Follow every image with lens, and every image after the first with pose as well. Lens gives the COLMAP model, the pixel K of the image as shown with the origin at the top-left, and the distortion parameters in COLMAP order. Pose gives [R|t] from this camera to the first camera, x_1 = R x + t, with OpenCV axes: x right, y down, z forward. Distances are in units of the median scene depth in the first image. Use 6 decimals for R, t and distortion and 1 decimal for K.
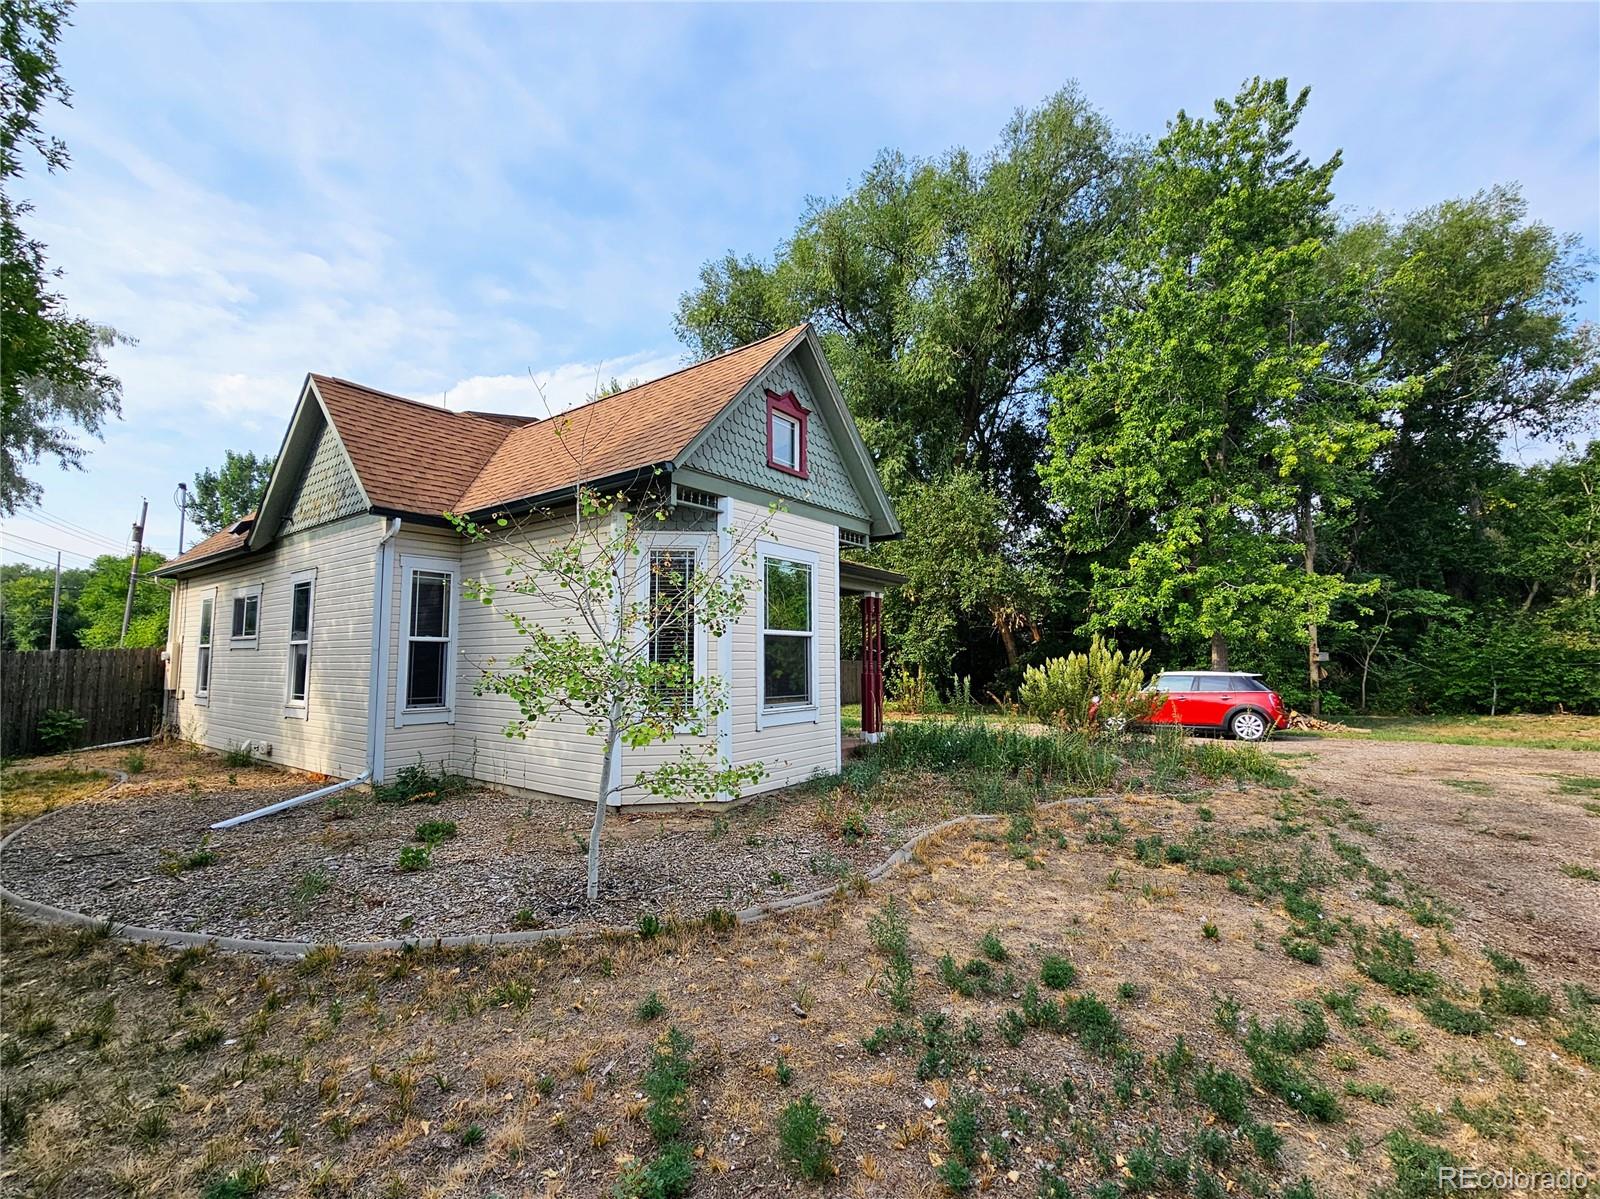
lens RADIAL K [[690.9, 0, 795.0], [0, 690.9, 598.0], [0, 0, 1]] dist [-0.002198, -0.000418]
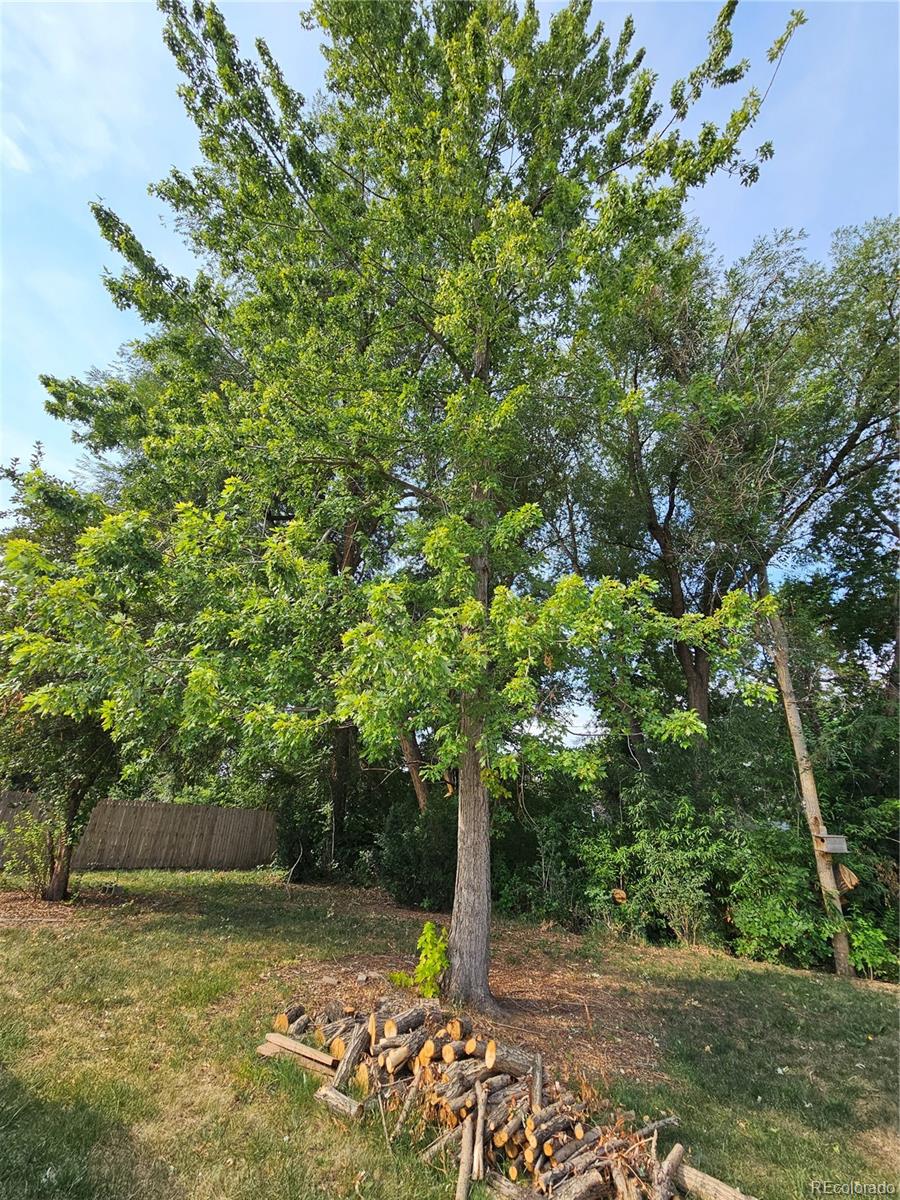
lens RADIAL K [[487.3, 0, 452.1], [0, 487.3, 595.2], [0, 0, 1]] dist [-0.000305, -0.001406]
pose [[0.991050, 0.004776, -0.133404, 1.341714], [-0.047693, 0.946066, -0.320445, 0.097330], [0.124679, 0.323939, 0.937827, 1.410079]]
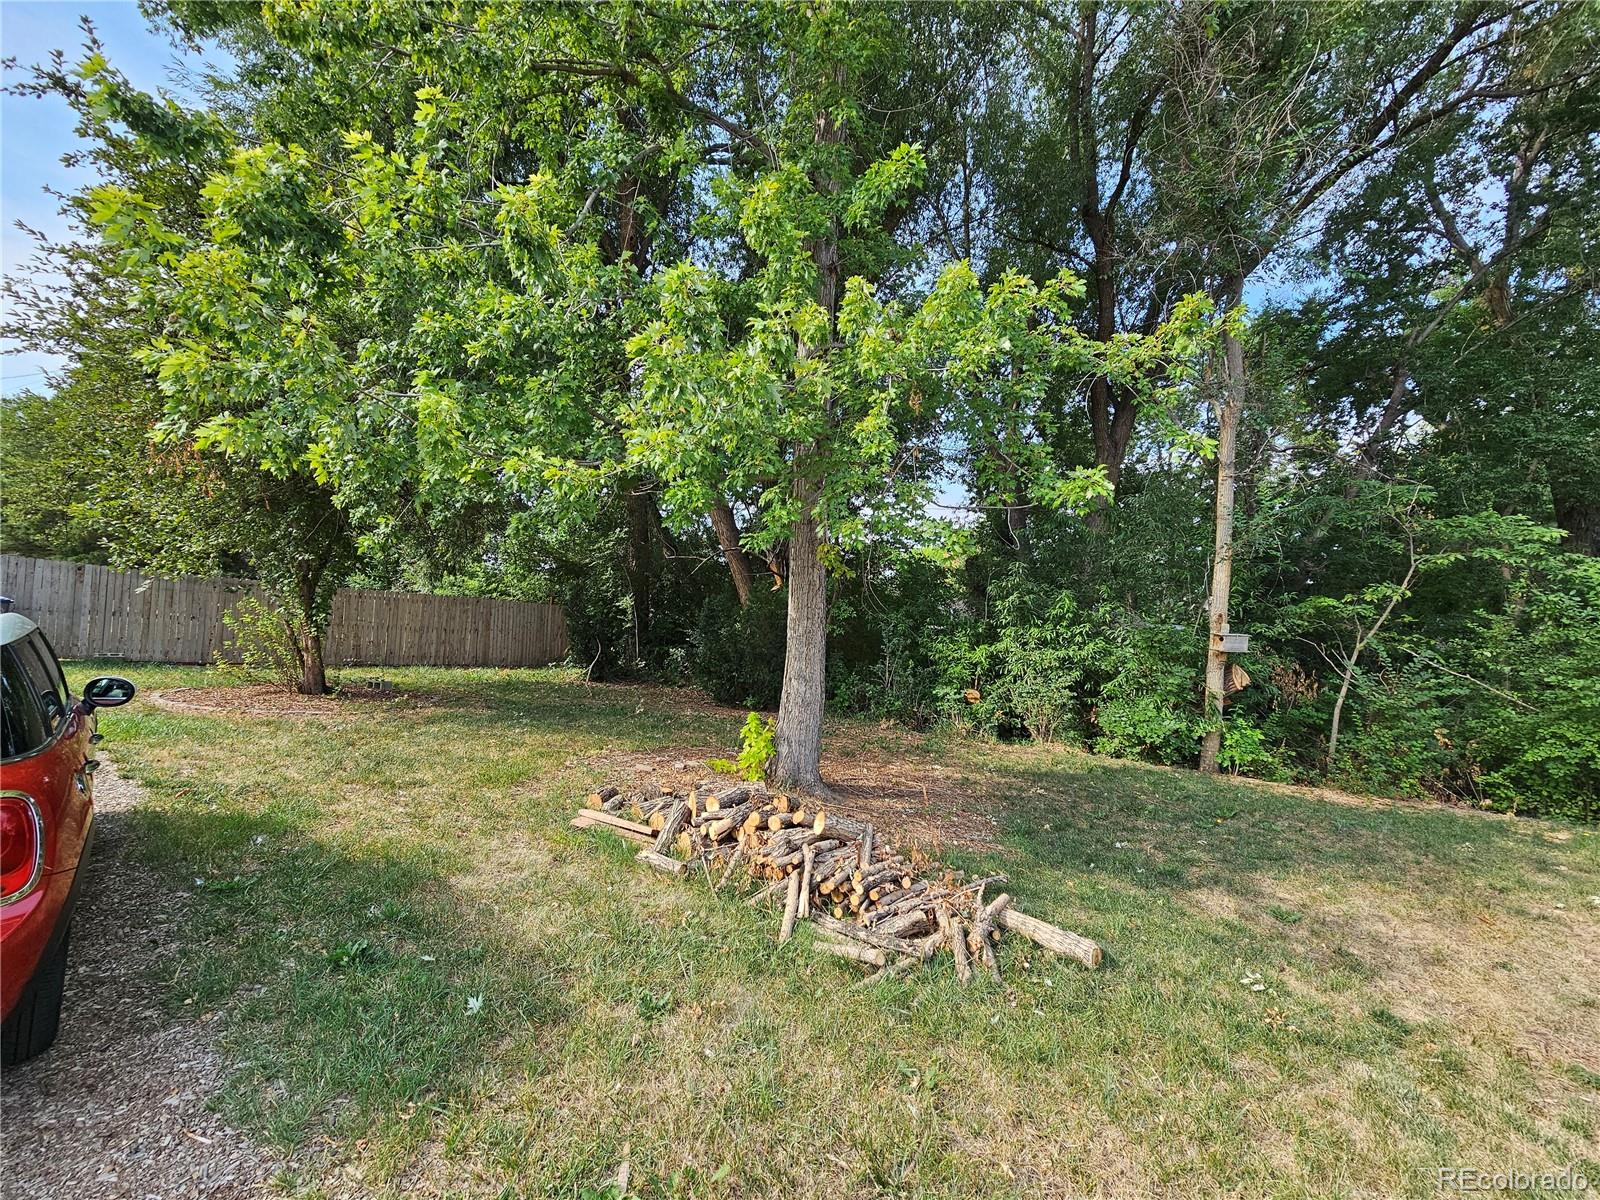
lens RADIAL K [[649.8, 0, 791.1], [0, 649.8, 593.2], [0, 0, 1]] dist [-0.000305, -0.001406]
pose [[0.992336, 0.063886, -0.105777, 1.341734], [-0.058138, 0.996705, 0.056562, 0.117956], [0.109042, -0.049979, 0.992780, 1.416522]]
